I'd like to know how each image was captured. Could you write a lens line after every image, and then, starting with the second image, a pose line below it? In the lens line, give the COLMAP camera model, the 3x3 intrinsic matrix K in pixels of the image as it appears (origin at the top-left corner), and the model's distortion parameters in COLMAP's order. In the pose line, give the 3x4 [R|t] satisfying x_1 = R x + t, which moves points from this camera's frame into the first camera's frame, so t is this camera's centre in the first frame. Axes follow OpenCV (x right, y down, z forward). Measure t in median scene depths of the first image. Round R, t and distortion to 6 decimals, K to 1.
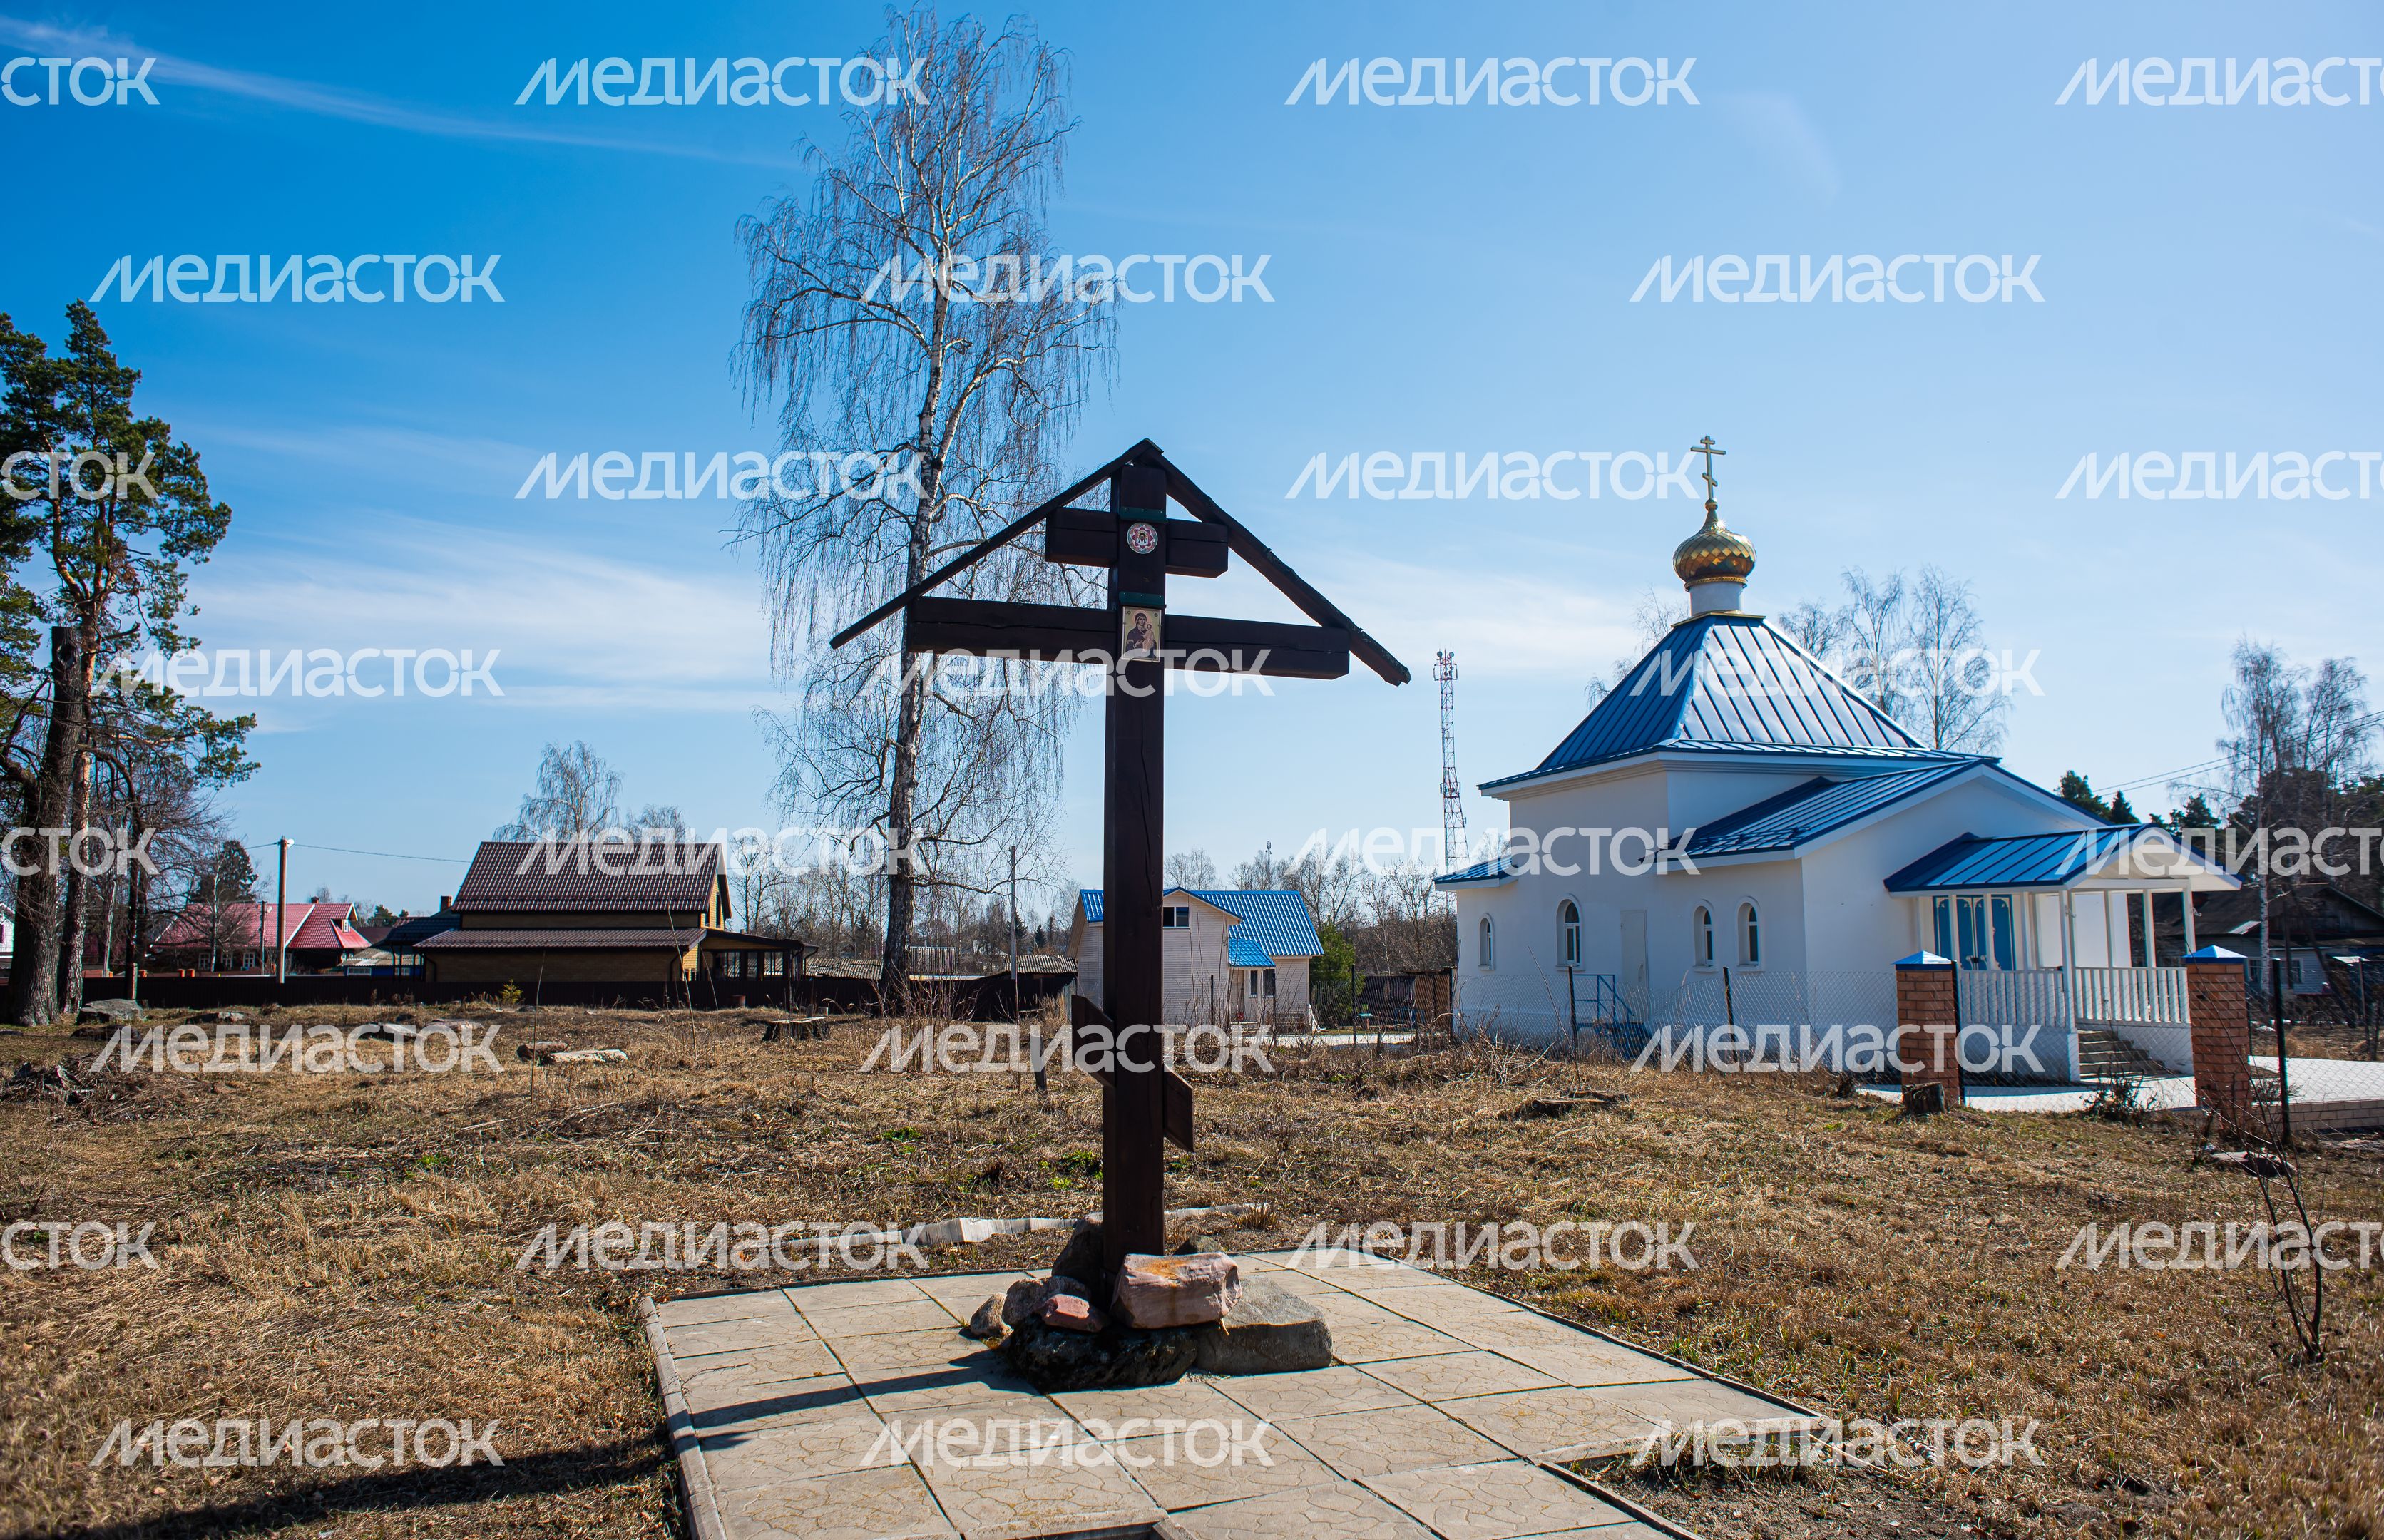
lens RADIAL K [[1650.1, 0, 1185.2], [0, 1650.1, 801.9], [0, 0, 1]] dist [-0.064417, 0.067807]
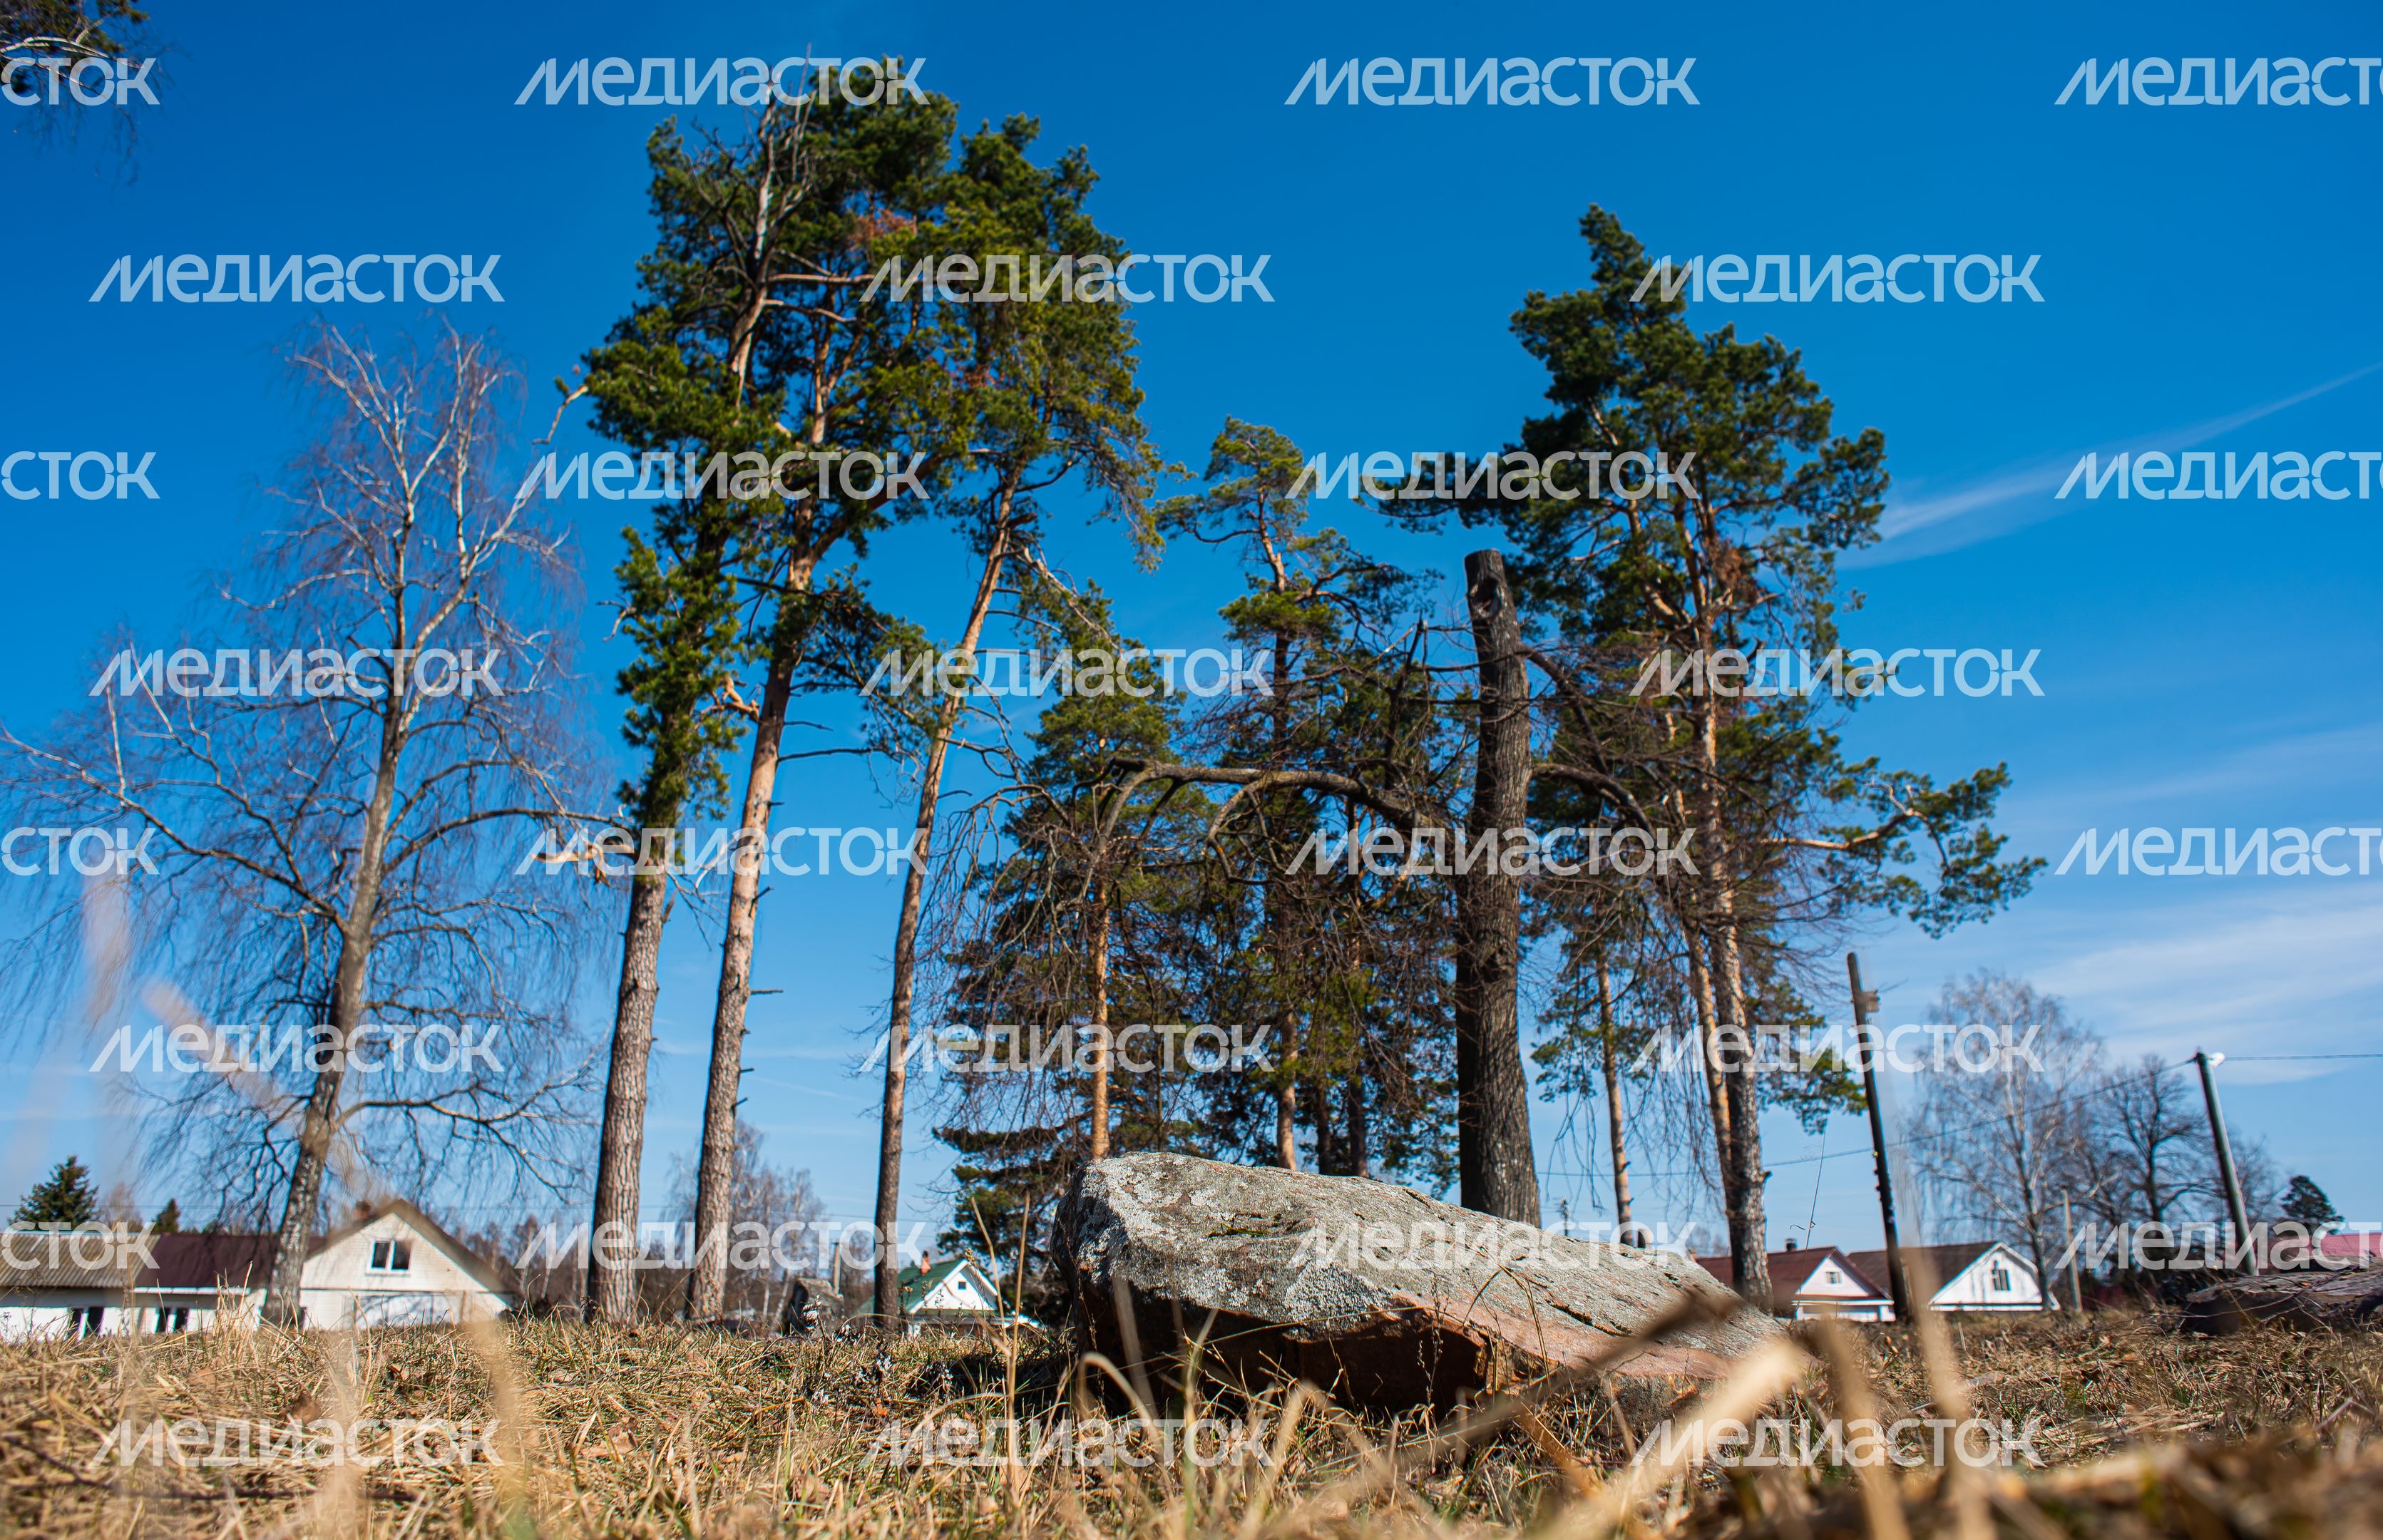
lens RADIAL K [[1631.4, 0, 1192.1], [0, 1631.4, 796.2], [0, 0, 1]] dist [-0.086472, 0.072630]
pose [[0.409761, -0.289989, -0.864871, -0.249480], [0.086812, 0.956217, -0.279487, 0.084327], [0.908053, 0.039441, 0.416995, 0.582332]]
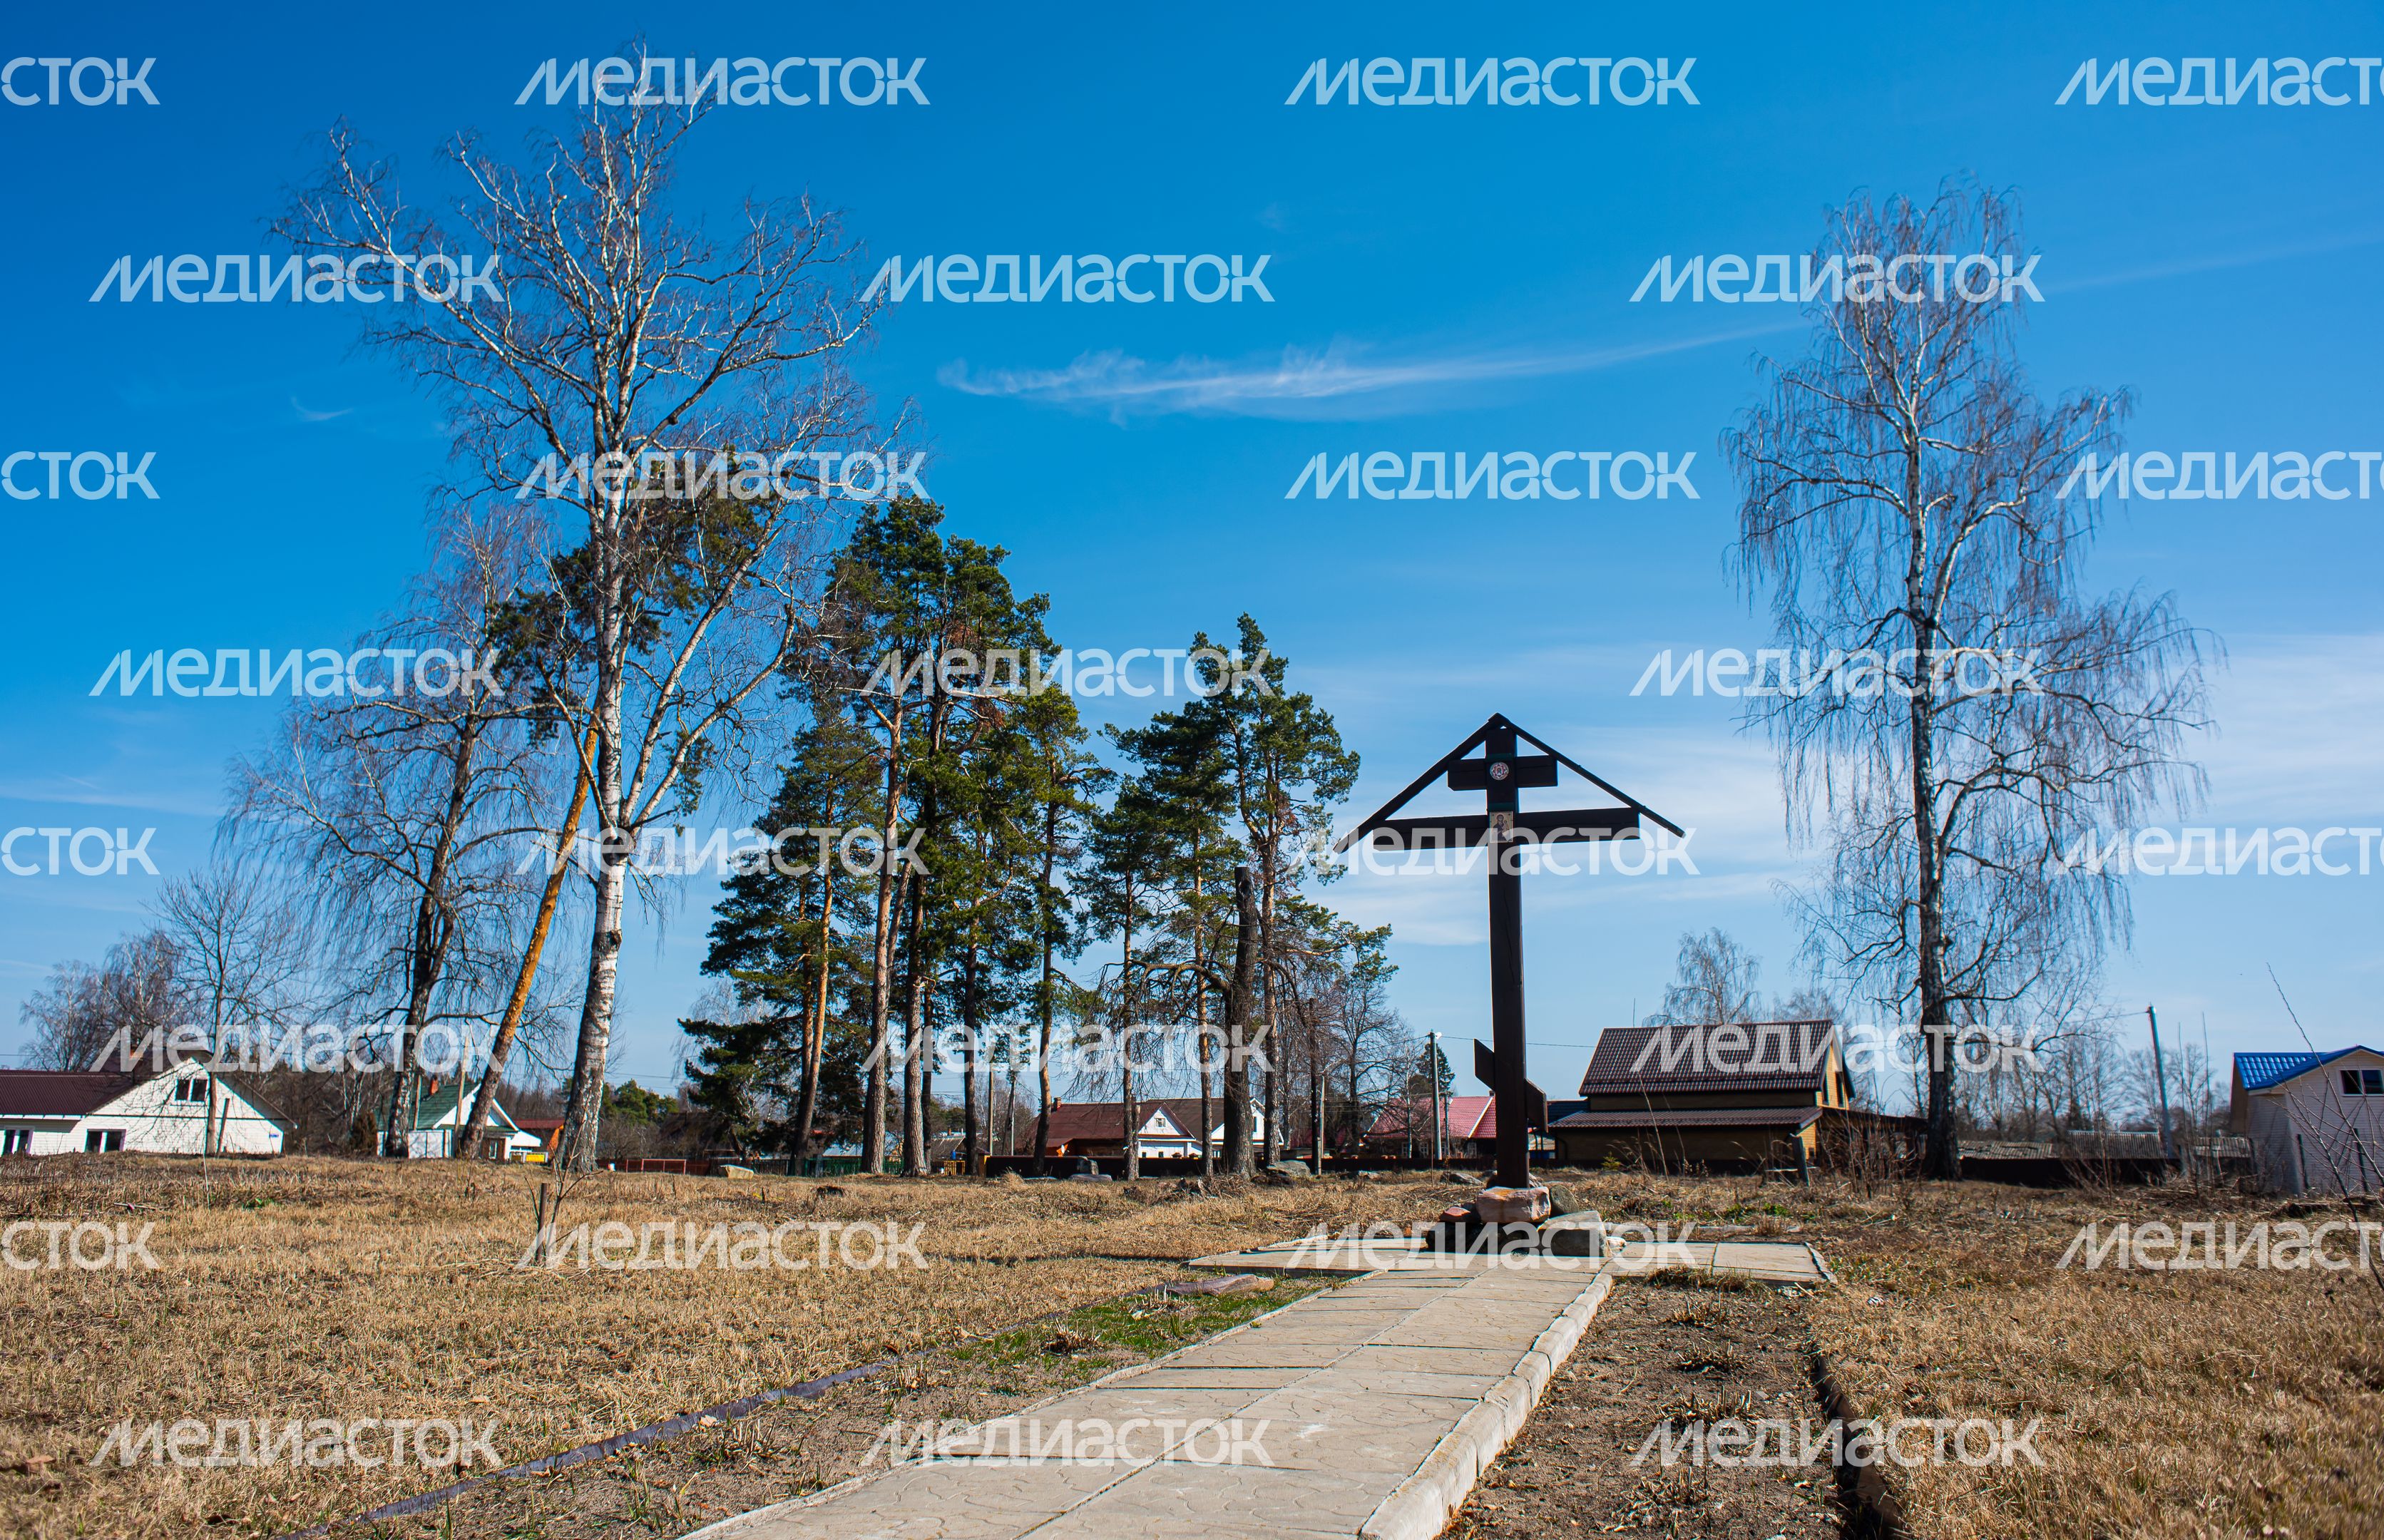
lens RADIAL K [[1727.7, 0, 1177.1], [0, 1727.7, 821.8], [0, 0, 1]] dist [-0.060434, 0.004993]
pose [[0.773596, -0.112736, -0.623570, 0.104301], [0.050891, 0.991922, -0.116195, 0.010524], [0.631632, 0.058154, 0.773084, -0.074755]]
